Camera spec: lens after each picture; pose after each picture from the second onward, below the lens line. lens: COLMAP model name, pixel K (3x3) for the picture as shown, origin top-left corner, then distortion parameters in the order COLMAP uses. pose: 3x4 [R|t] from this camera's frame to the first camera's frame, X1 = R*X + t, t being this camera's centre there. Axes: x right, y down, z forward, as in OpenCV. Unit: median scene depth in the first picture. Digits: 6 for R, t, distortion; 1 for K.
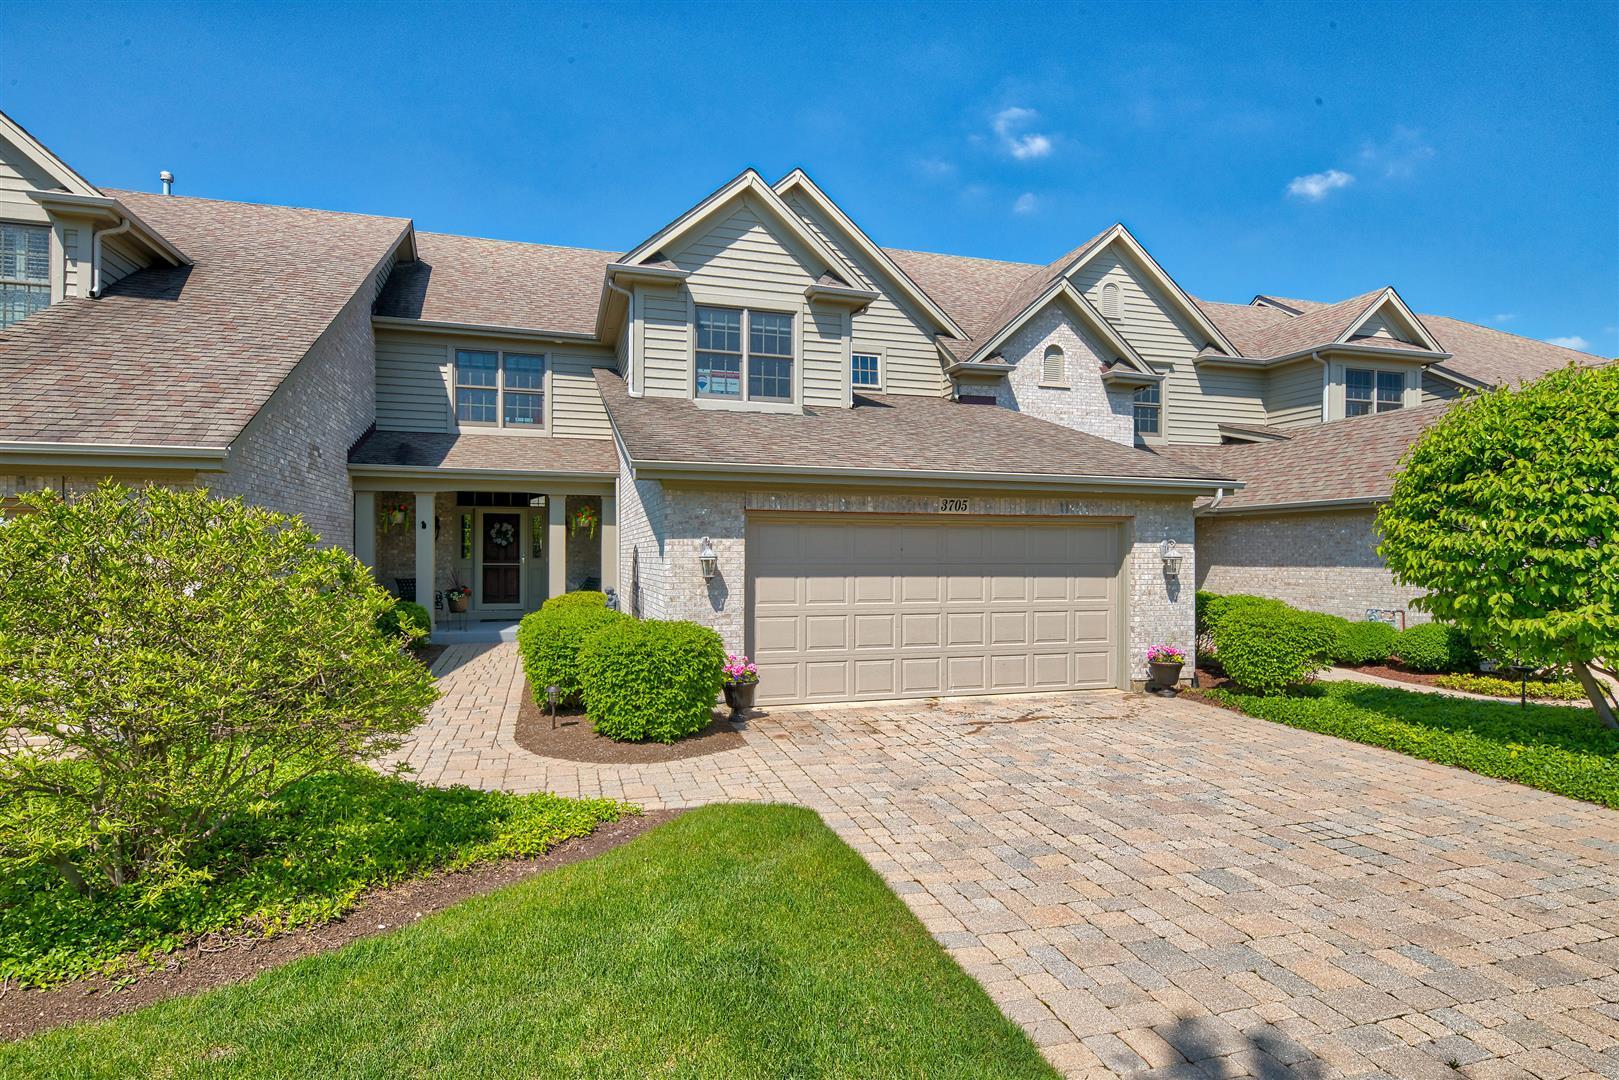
lens RADIAL K [[877.5, 0, 833.9], [0, 877.5, 549.6], [0, 0, 1]] dist [0.008008, -0.001484]
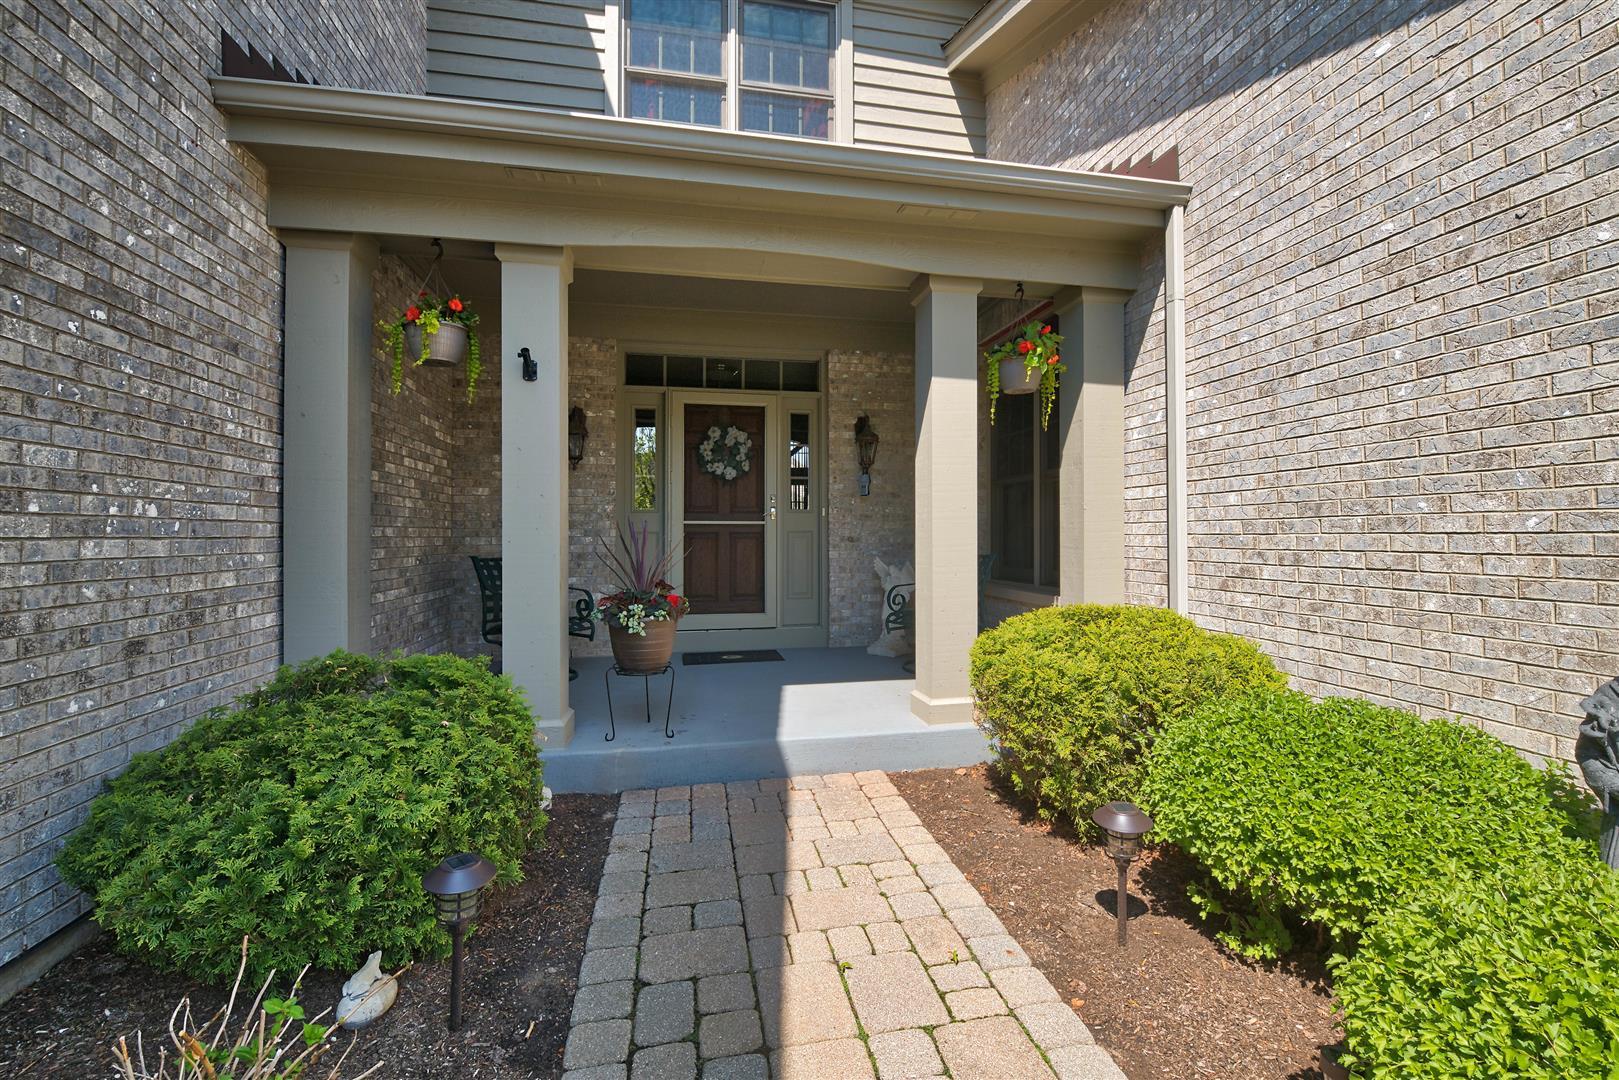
lens RADIAL K [[668.6, 0, 809.5], [0, 668.6, 540.0], [0, 0, 1]] dist [-0.000713, -0.000031]
pose [[0.993210, 0.001625, -0.116326, -0.371909], [-0.001286, 0.999995, 0.002988, 0.030114], [0.116330, -0.002818, 0.993207, 0.844609]]
